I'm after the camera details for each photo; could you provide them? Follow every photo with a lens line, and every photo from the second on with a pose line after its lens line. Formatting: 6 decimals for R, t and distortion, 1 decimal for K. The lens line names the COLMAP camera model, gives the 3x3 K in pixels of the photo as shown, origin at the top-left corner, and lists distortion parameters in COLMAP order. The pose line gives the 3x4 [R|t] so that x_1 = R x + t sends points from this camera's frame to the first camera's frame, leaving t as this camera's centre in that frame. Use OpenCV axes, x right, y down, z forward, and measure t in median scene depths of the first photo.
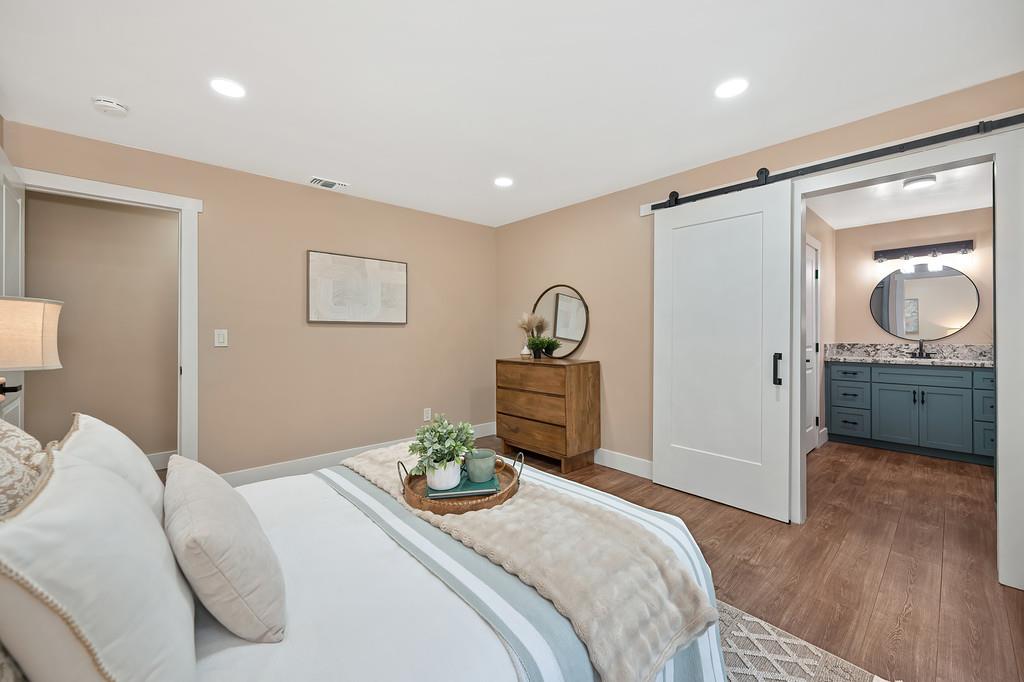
lens RADIAL K [[408.1, 0, 515.6], [0, 408.1, 335.7], [0, 0, 1]] dist [-0.002564, 0.000137]
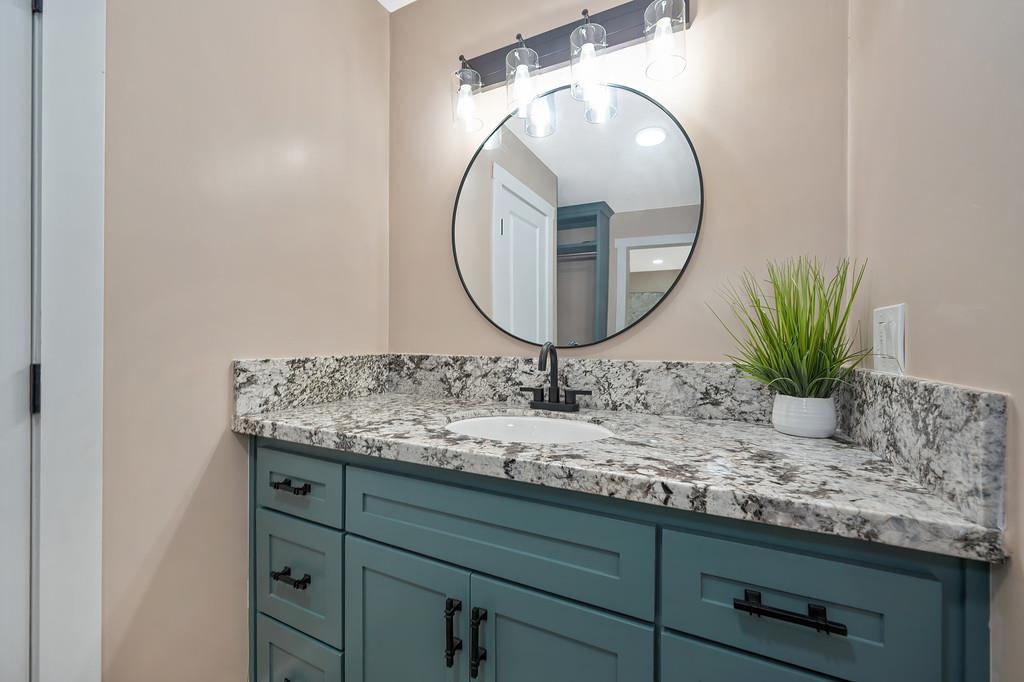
lens RADIAL K [[408.1, 0, 510.0], [0, 408.1, 338.1], [0, 0, 1]] dist [-0.002564, 0.000137]
pose [[0.932006, 0.001335, 0.362441, 0.791017], [-0.002392, 0.999994, 0.002469, 0.004090], [-0.362436, -0.003168, 0.932003, 0.679330]]
